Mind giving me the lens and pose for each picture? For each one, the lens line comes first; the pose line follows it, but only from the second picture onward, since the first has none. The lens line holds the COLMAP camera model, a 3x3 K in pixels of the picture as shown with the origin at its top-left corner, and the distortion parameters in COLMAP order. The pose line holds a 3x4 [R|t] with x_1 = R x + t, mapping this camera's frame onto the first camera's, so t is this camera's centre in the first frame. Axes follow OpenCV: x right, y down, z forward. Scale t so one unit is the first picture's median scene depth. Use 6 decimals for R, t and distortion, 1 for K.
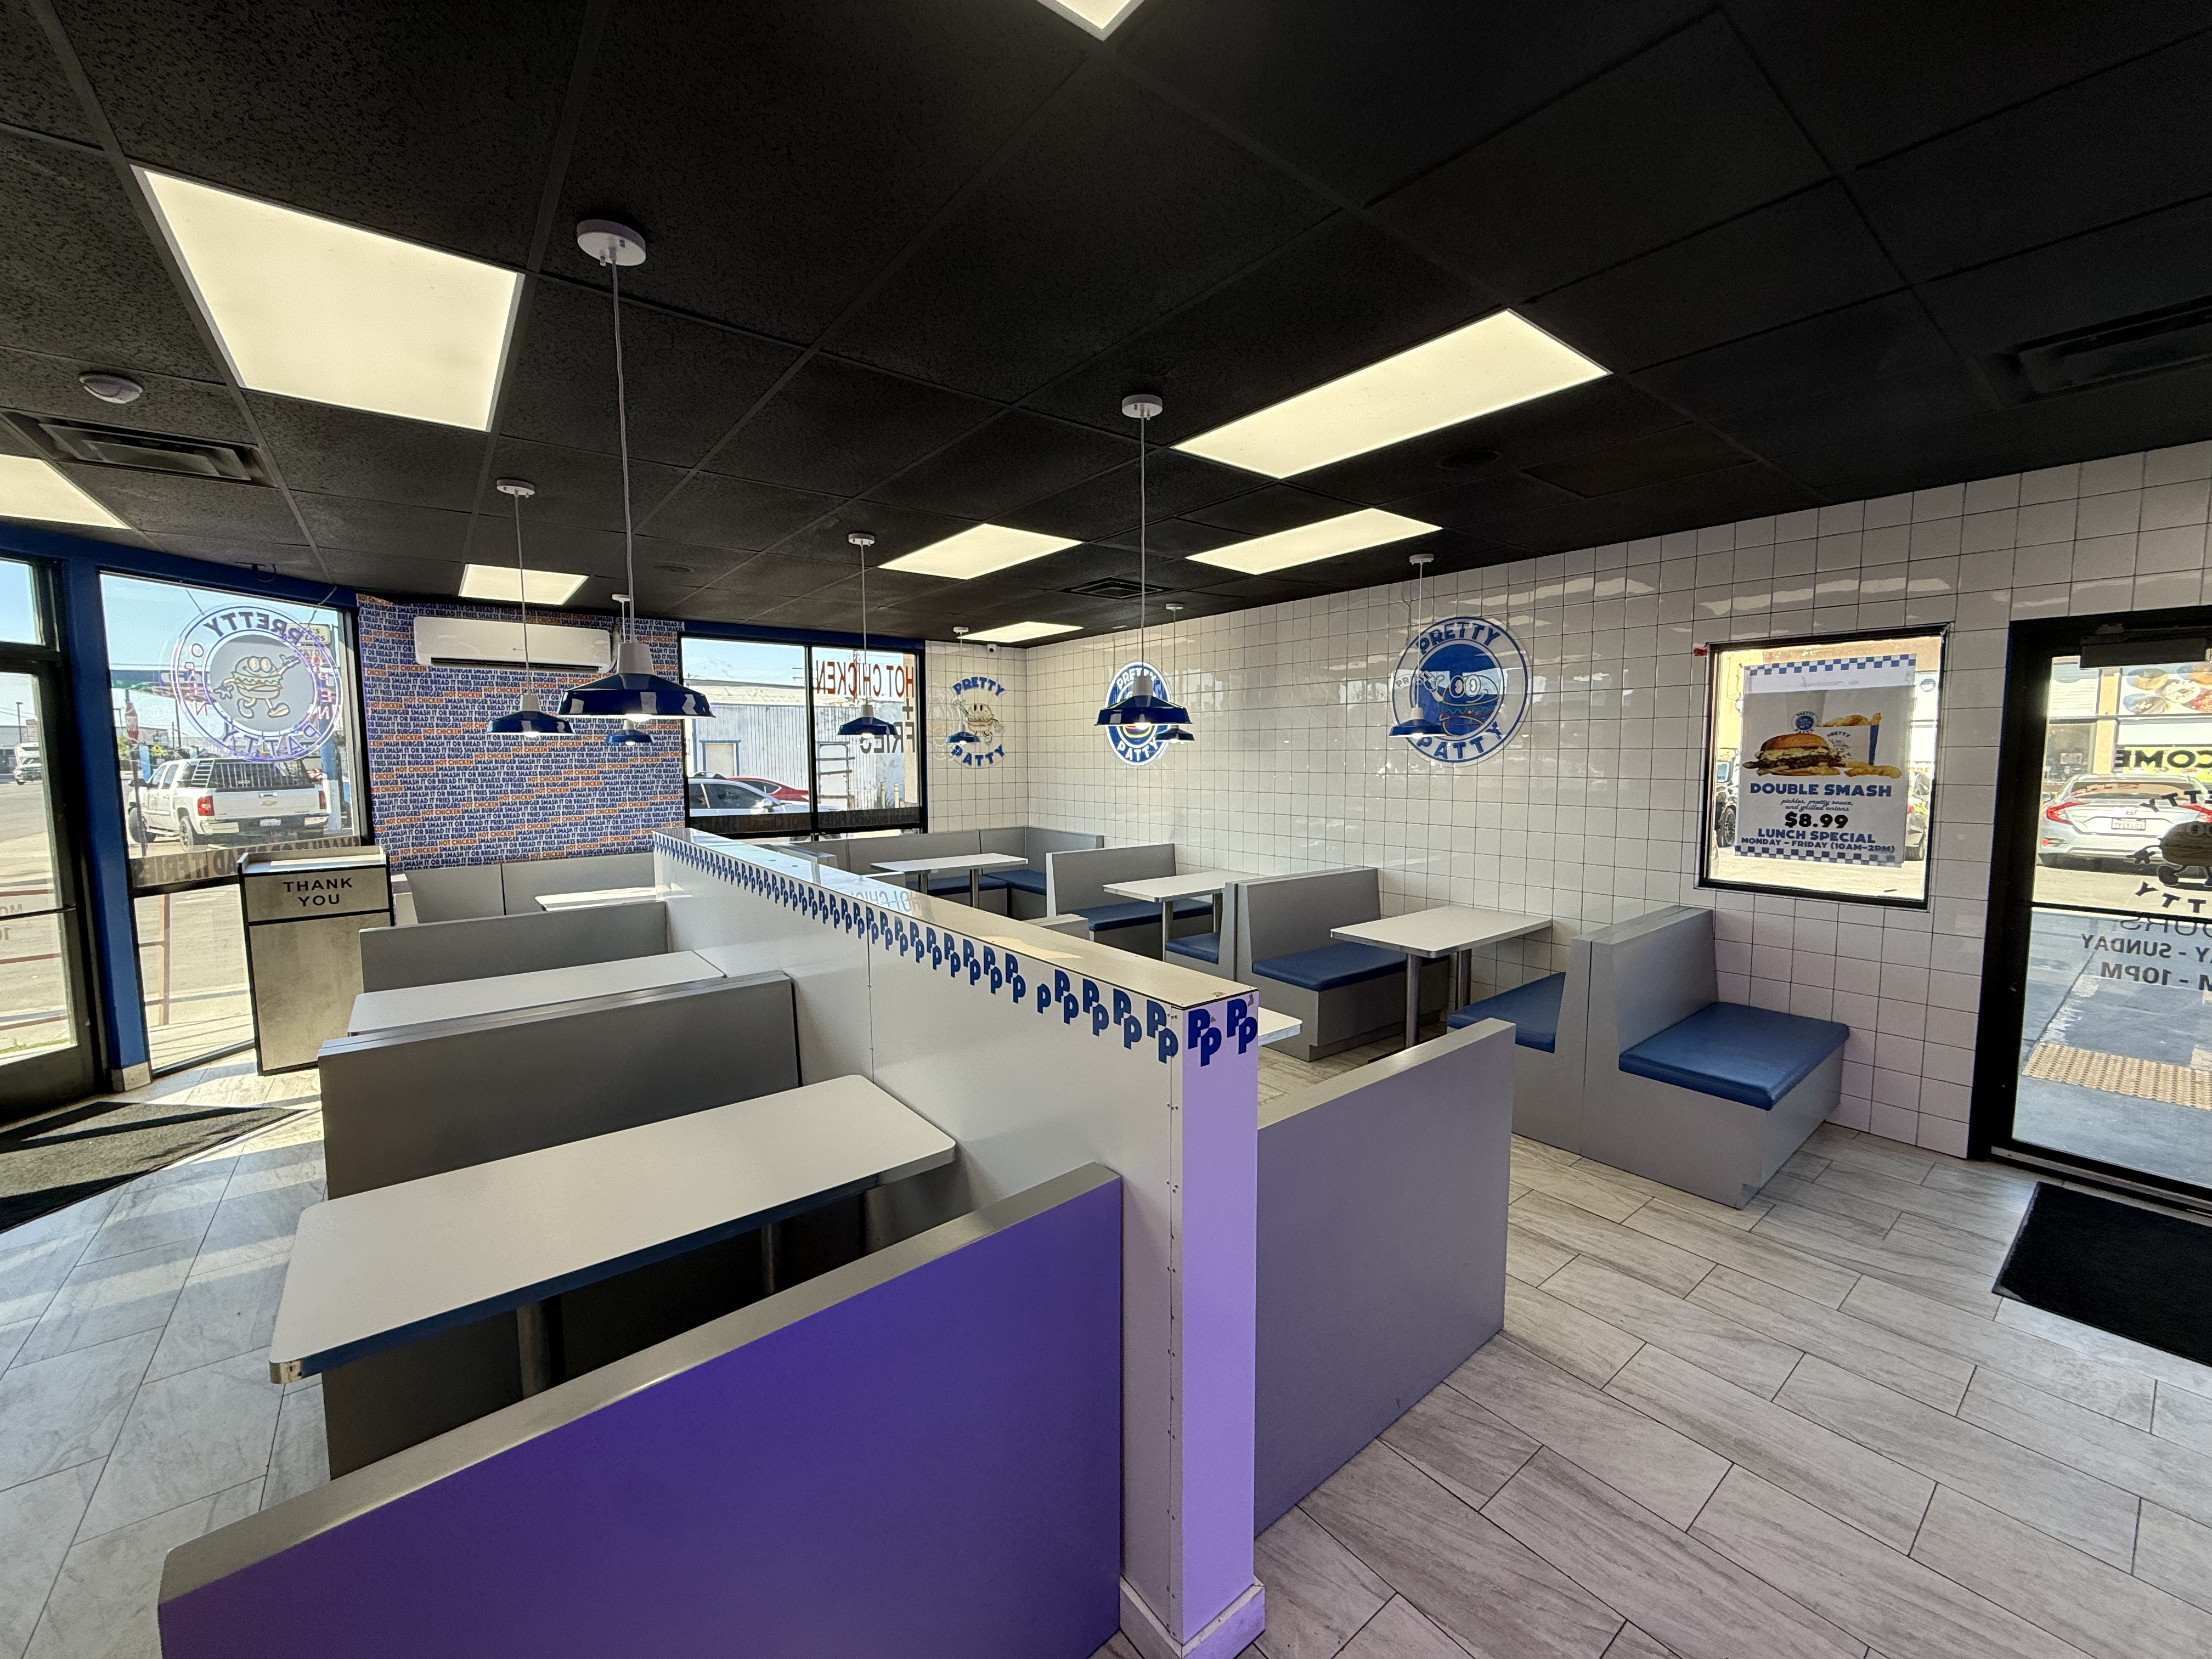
lens RADIAL K [[873.0, 0, 1099.2], [0, 873.0, 825.2], [0, 0, 1]] dist [-0.000276, -0.000593]
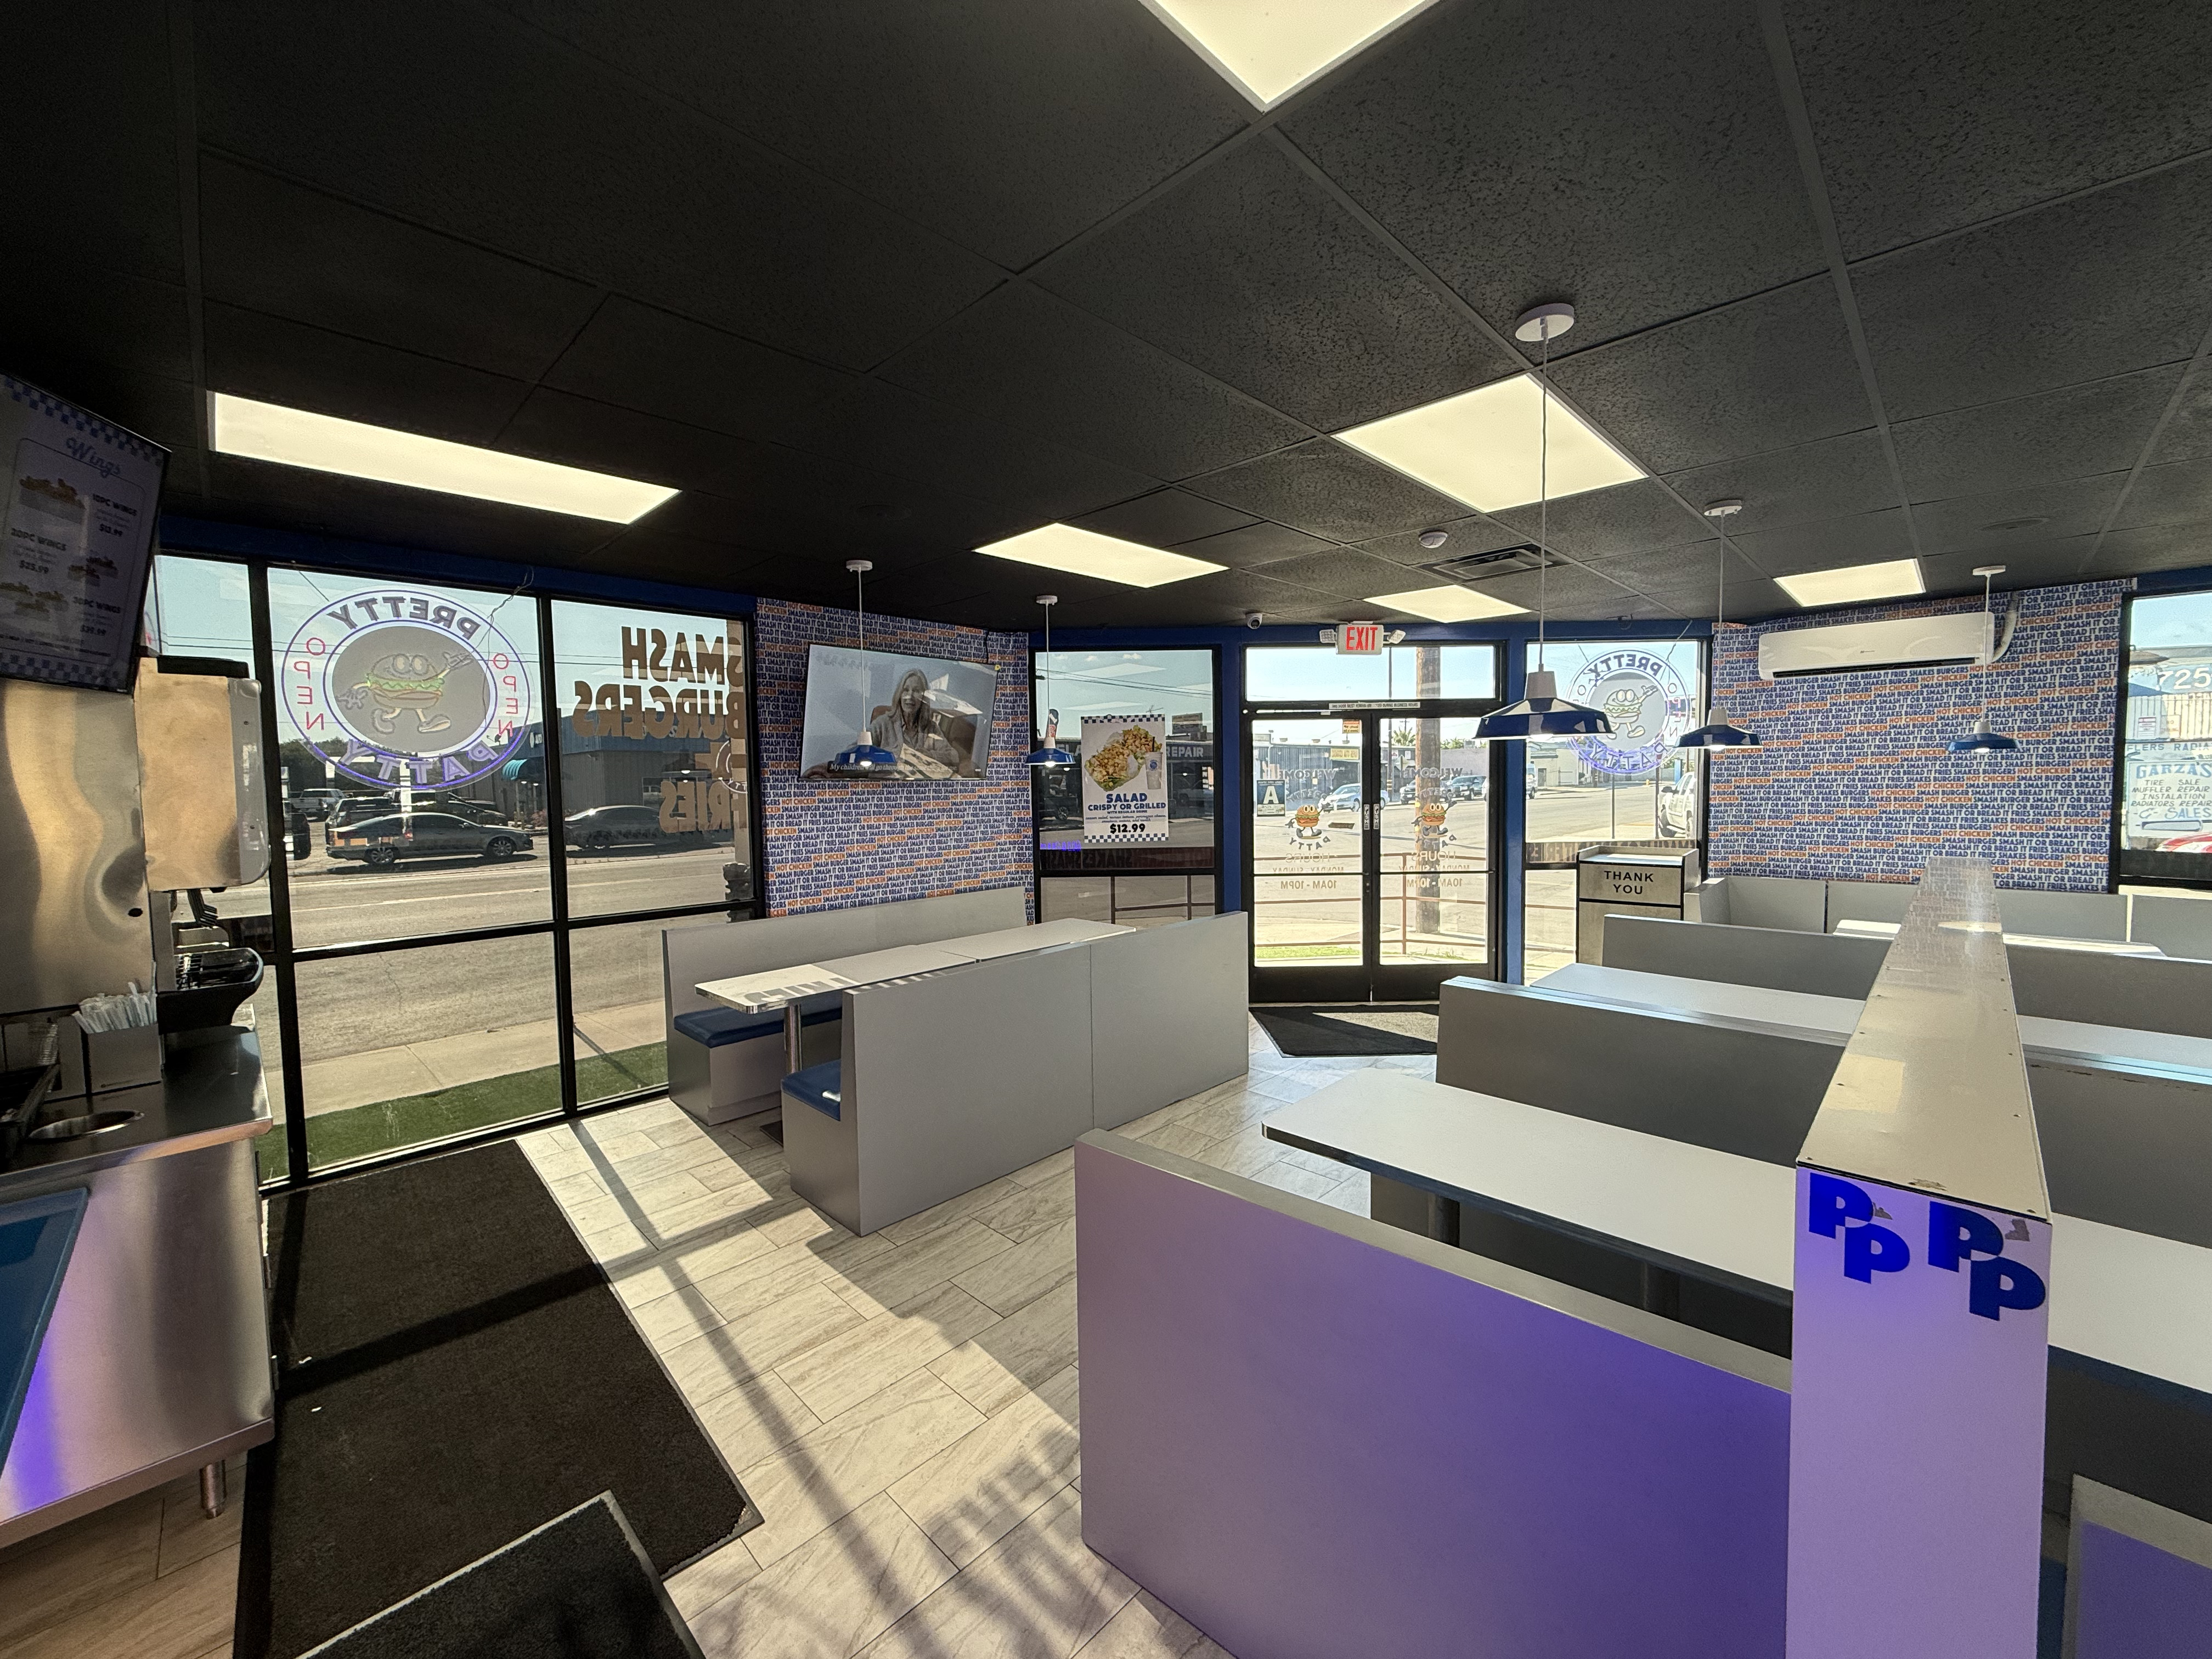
lens RADIAL K [[873.0, 0, 1099.2], [0, 873.0, 825.2], [0, 0, 1]] dist [-0.000276, -0.000593]
pose [[0.122551, 0.057877, -0.990773, 0.171763], [-0.069371, 0.996356, 0.049623, -0.009148], [0.990035, 0.062649, 0.126119, 0.101779]]
